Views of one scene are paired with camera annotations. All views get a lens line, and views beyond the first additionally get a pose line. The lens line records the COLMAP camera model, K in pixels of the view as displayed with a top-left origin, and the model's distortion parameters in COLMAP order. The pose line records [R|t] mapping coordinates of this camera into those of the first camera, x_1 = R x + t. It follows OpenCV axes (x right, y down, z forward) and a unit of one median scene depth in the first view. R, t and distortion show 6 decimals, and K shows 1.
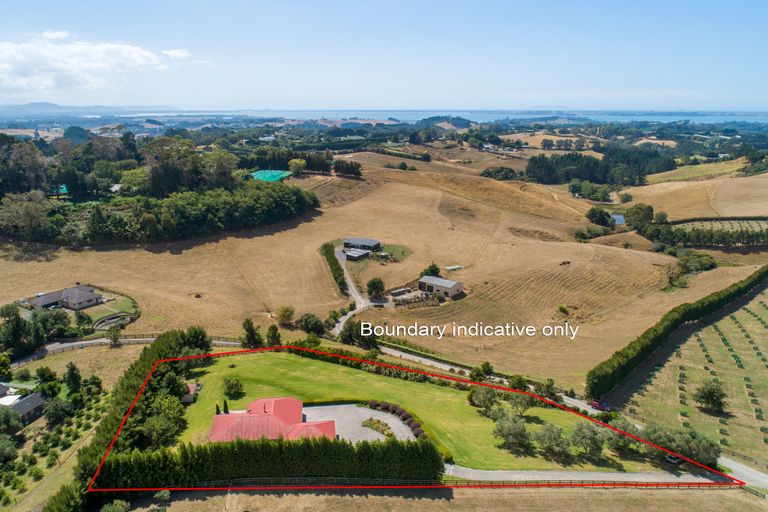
lens RADIAL K [[575.8, 0, 384.0], [0, 575.8, 256.0], [0, 0, 1]] dist [-0.023884, 0.001024]
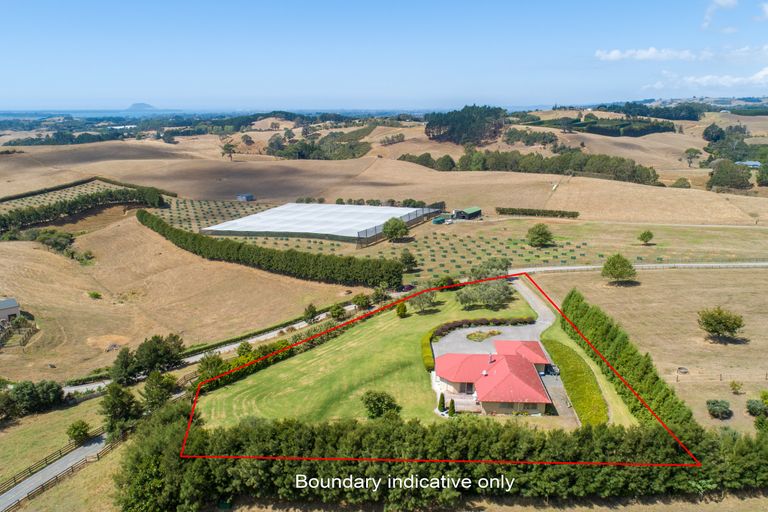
lens RADIAL K [[575.8, 0, 384.0], [0, 575.8, 256.0], [0, 0, 1]] dist [-0.023884, 0.001024]
pose [[0.199991, -0.241436, 0.949585, -0.302316], [0.235114, 0.952673, 0.192704, -0.016654], [-0.951170, 0.184722, 0.247291, 0.275888]]
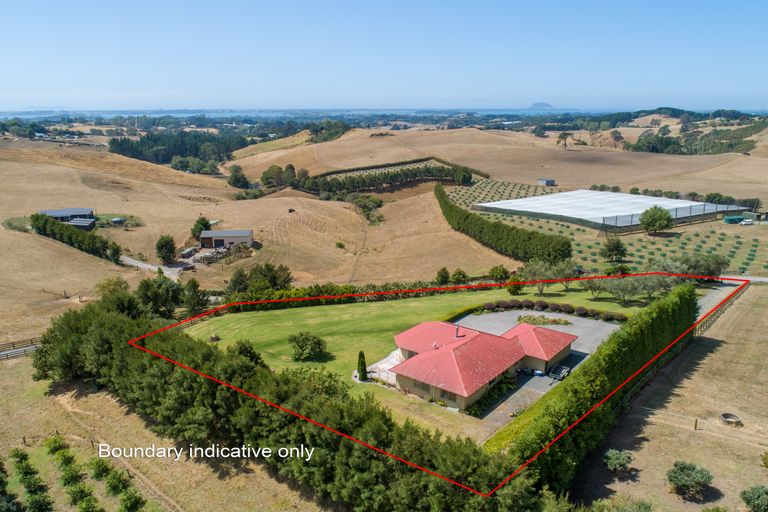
lens RADIAL K [[575.8, 0, 384.0], [0, 575.8, 256.0], [0, 0, 1]] dist [-0.023884, 0.001024]
pose [[0.728929, -0.175179, 0.661796, -0.212533], [0.166306, 0.983060, 0.077041, 0.037657], [-0.664082, 0.053903, 0.745714, 0.180352]]
